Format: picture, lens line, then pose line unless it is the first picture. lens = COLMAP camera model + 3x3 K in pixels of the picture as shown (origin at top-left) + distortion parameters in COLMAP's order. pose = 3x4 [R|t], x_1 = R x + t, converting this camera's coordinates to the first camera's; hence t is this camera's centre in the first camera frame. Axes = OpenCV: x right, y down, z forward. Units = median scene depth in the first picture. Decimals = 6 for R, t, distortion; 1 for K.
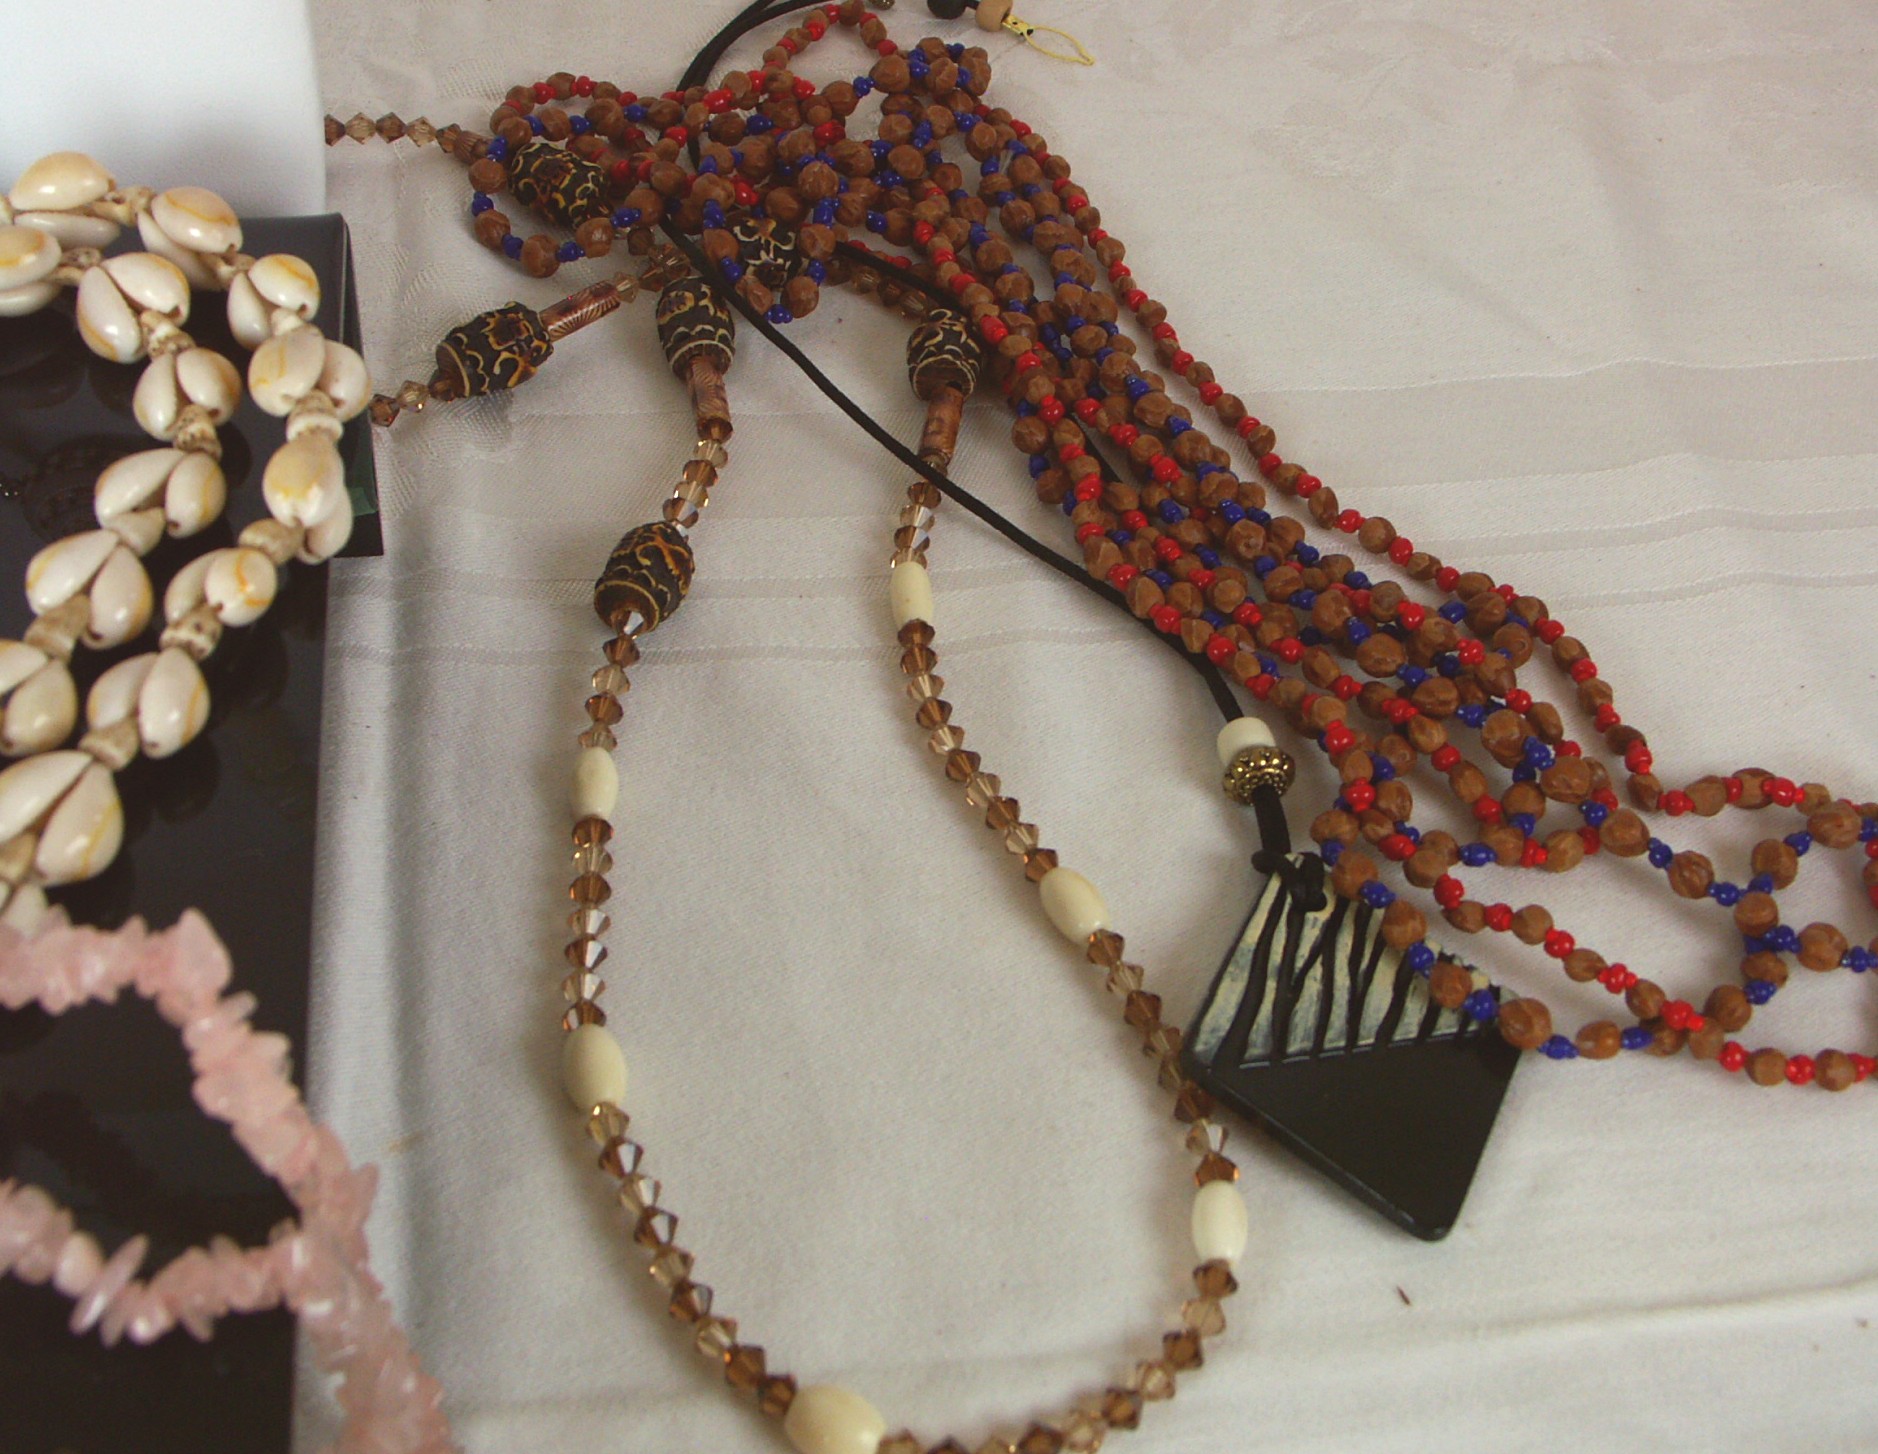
lens RADIAL K [[2576.6, 0, 937.5], [0, 2576.6, 695.6], [0, 0, 1]] dist [-0.149535, 0.484710]
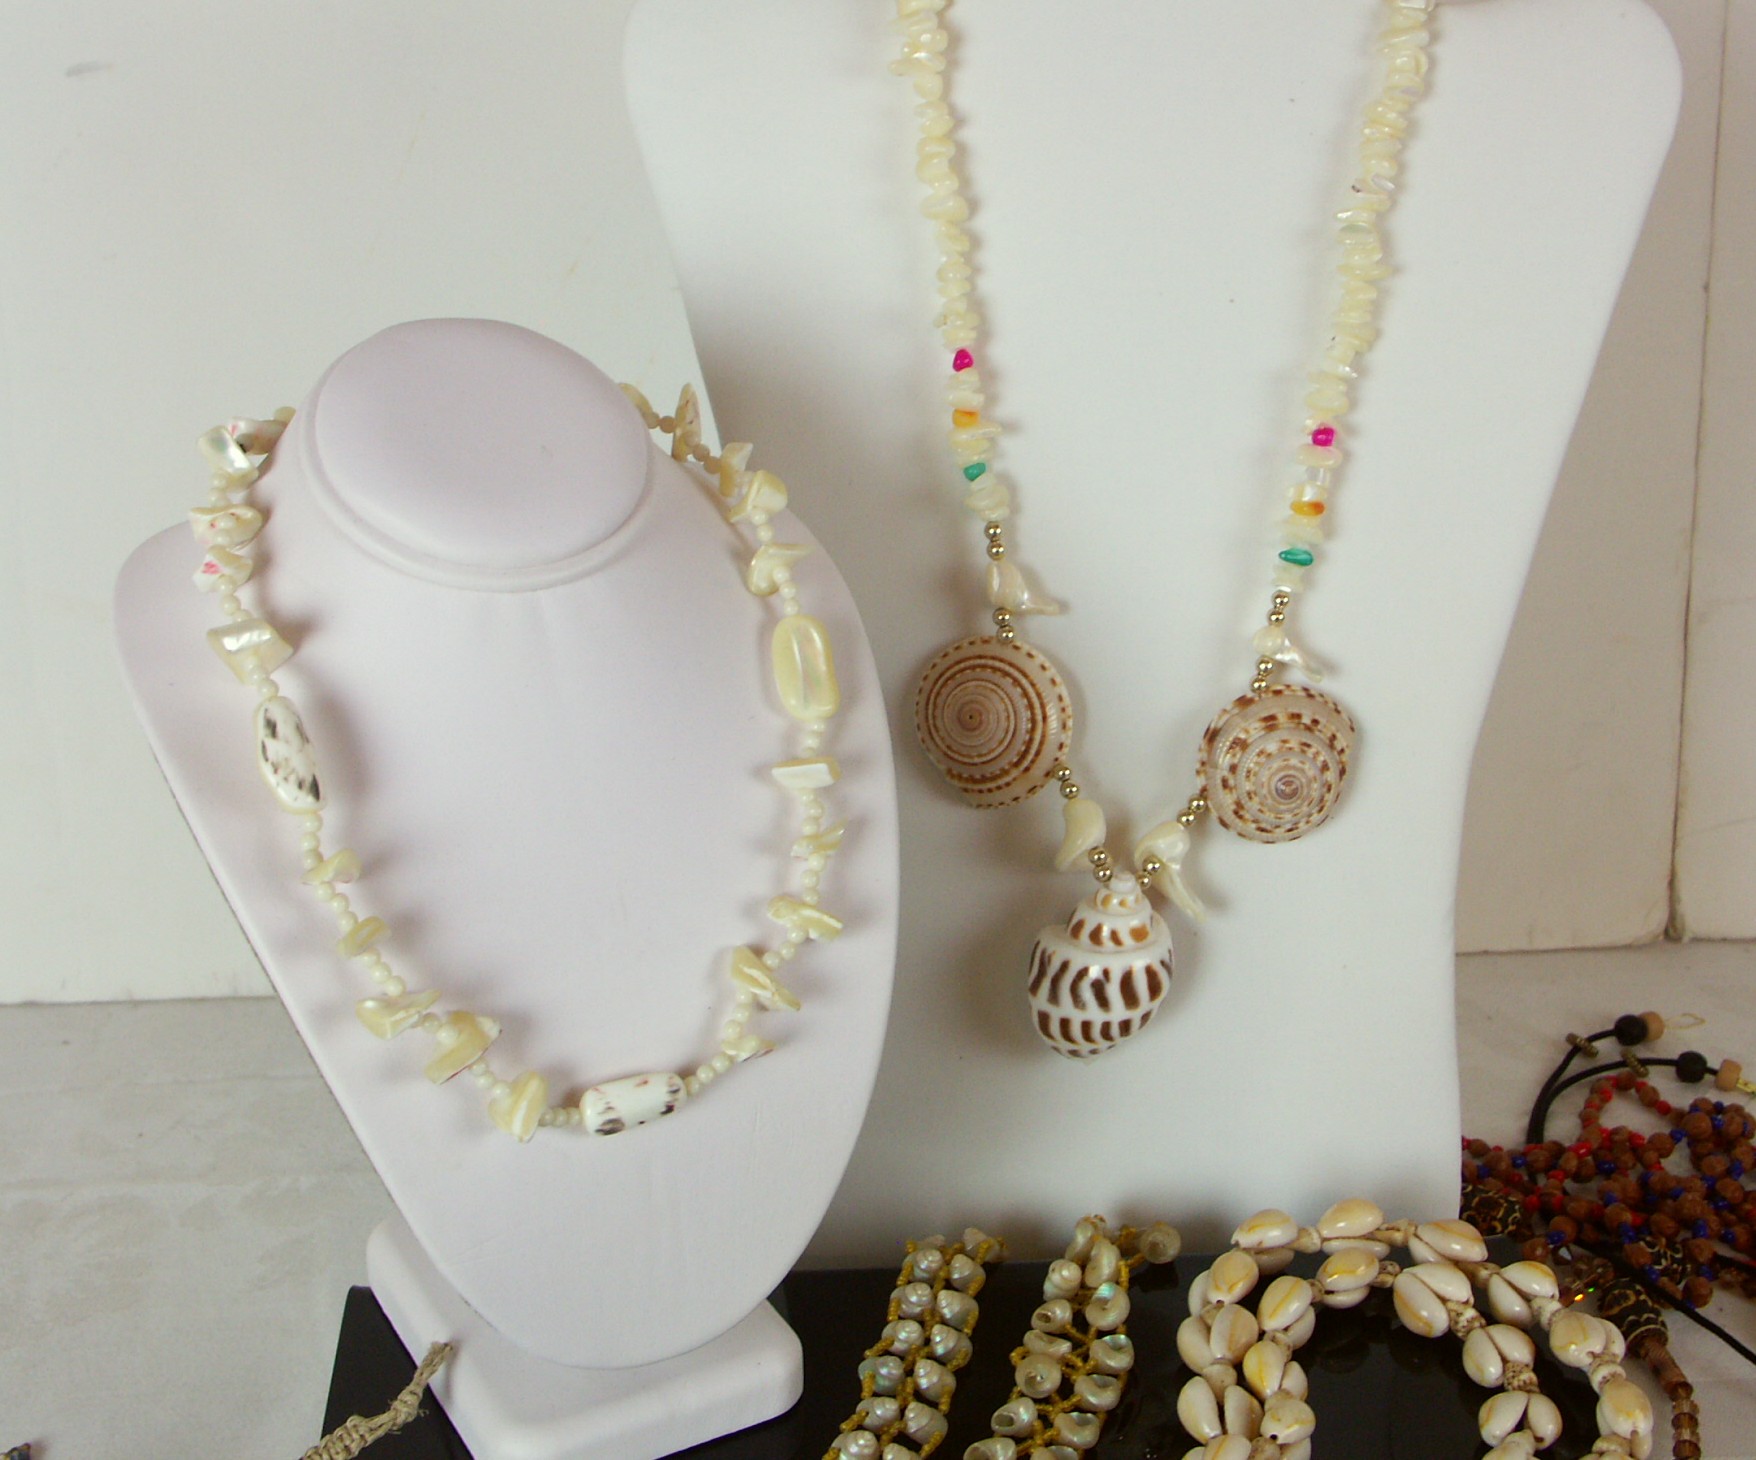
lens RADIAL K [[2478.9, 0, 954.6], [0, 2478.9, 728.0], [0, 0, 1]] dist [-0.101739, 0.320372]
pose [[0.996575, -0.046343, -0.068490, -0.343635], [0.016324, 0.922166, -0.386449, 0.065841], [0.081068, 0.384008, 0.919764, -0.343561]]
